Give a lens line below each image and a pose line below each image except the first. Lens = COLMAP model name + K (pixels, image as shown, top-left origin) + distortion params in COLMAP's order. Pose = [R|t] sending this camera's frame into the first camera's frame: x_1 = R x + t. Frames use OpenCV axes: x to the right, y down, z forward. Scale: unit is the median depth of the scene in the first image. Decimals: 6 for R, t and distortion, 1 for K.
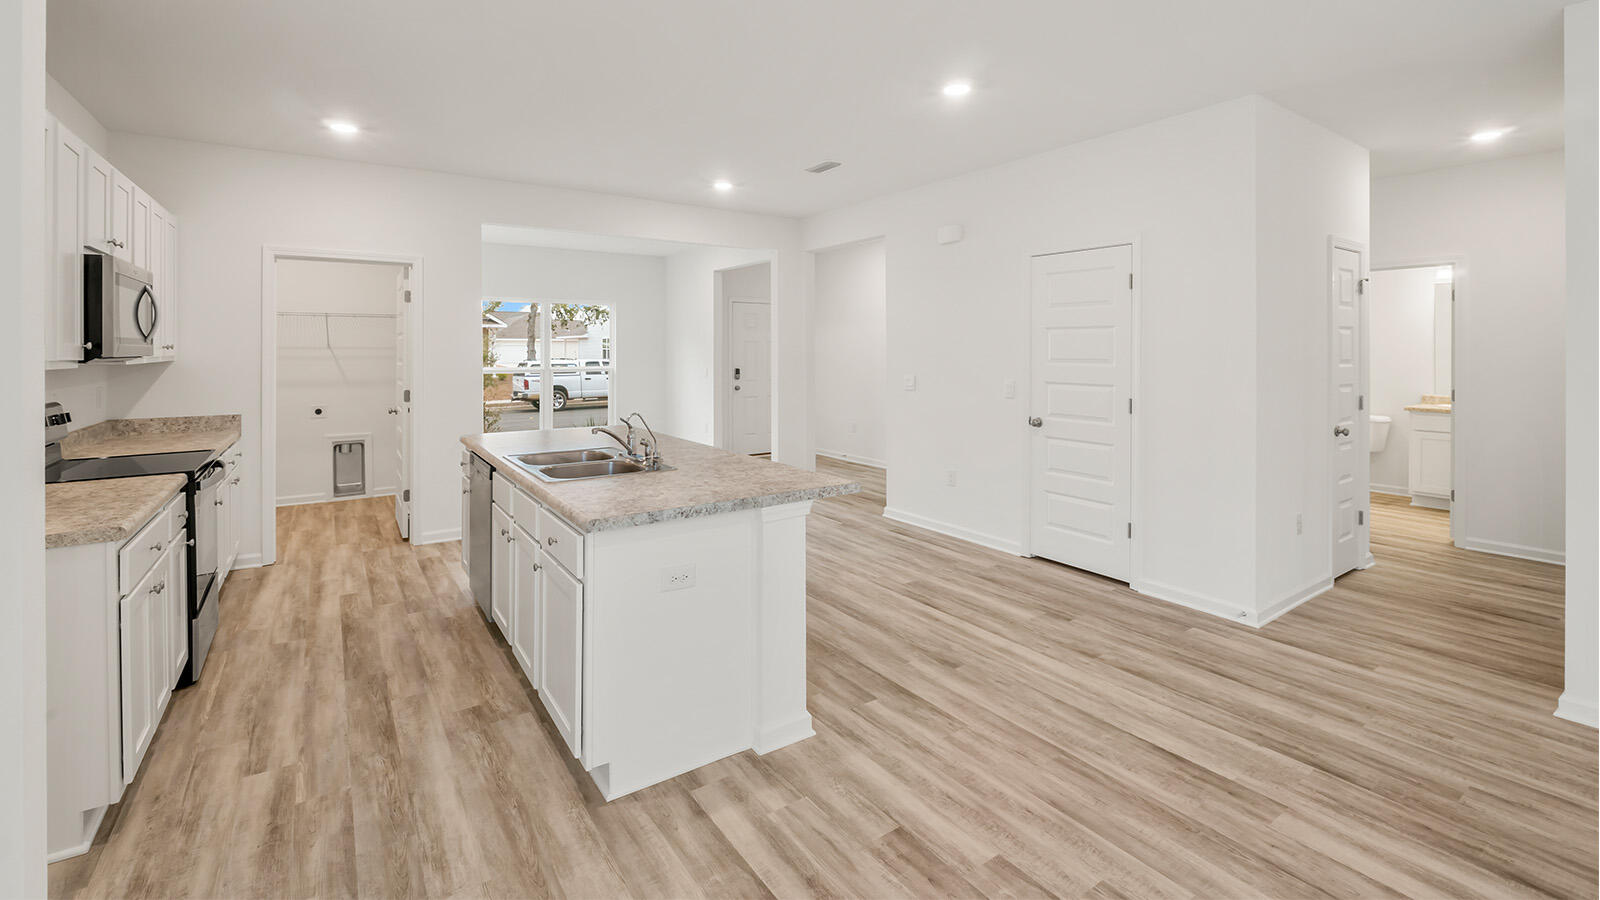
lens RADIAL K [[670.3, 0, 793.2], [0, 670.3, 354.4], [0, 0, 1]] dist [-0.007338, -0.000737]
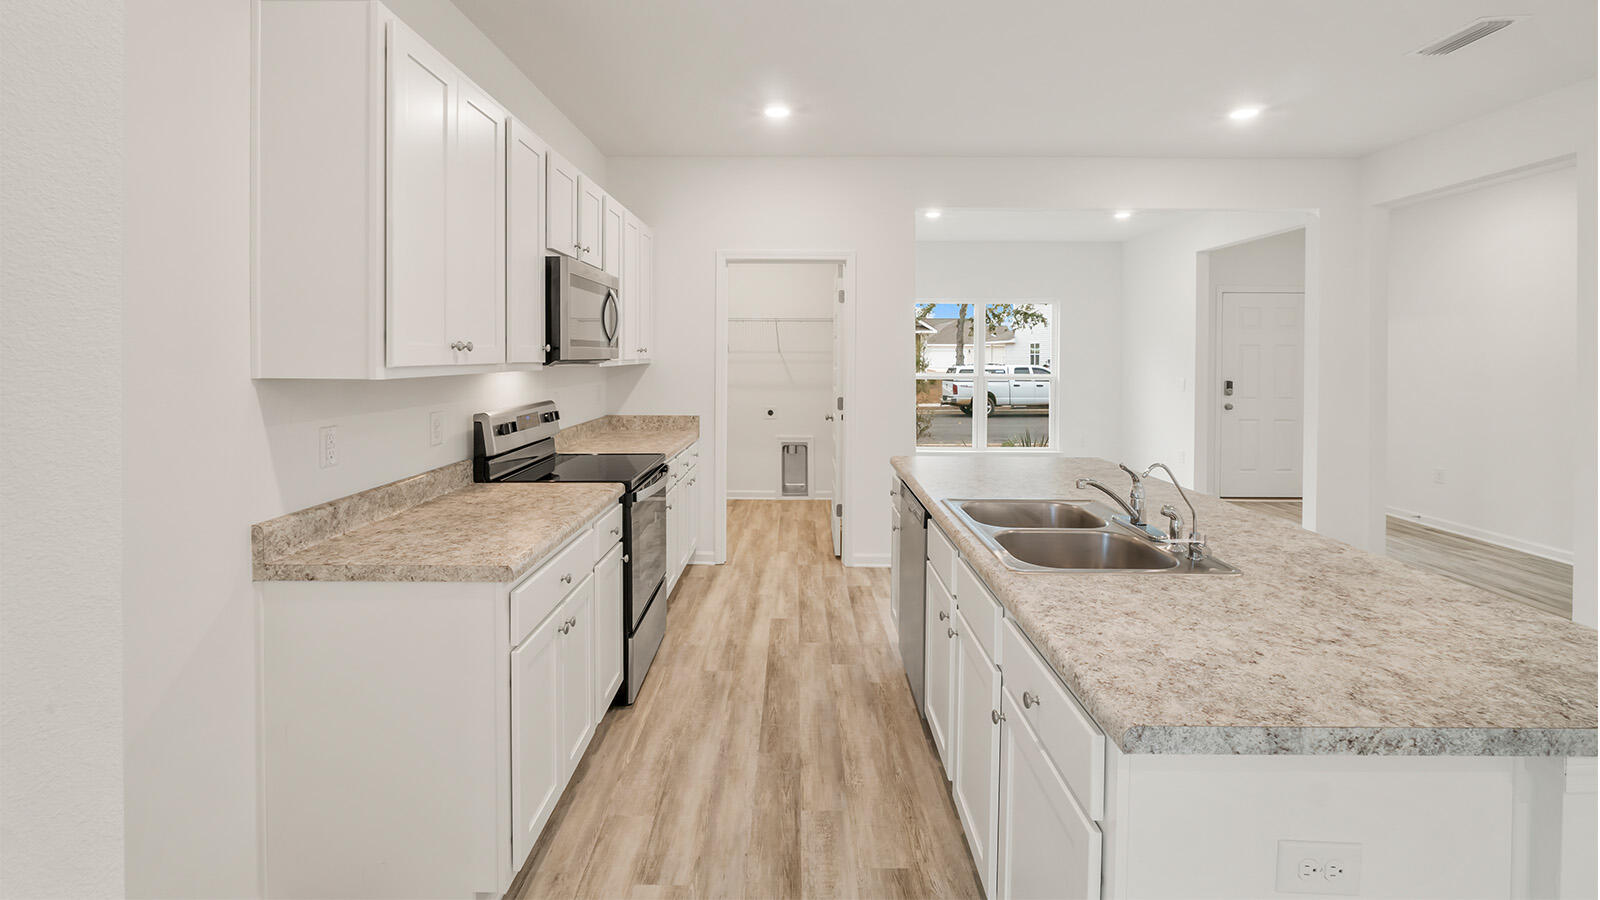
lens RADIAL K [[670.3, 0, 793.2], [0, 670.3, 354.4], [0, 0, 1]] dist [-0.007338, -0.000737]
pose [[0.816828, 0.004015, -0.576867, -0.119902], [-0.008739, 0.999947, -0.005415, -0.000791], [0.576815, 0.009465, 0.816820, 0.255559]]
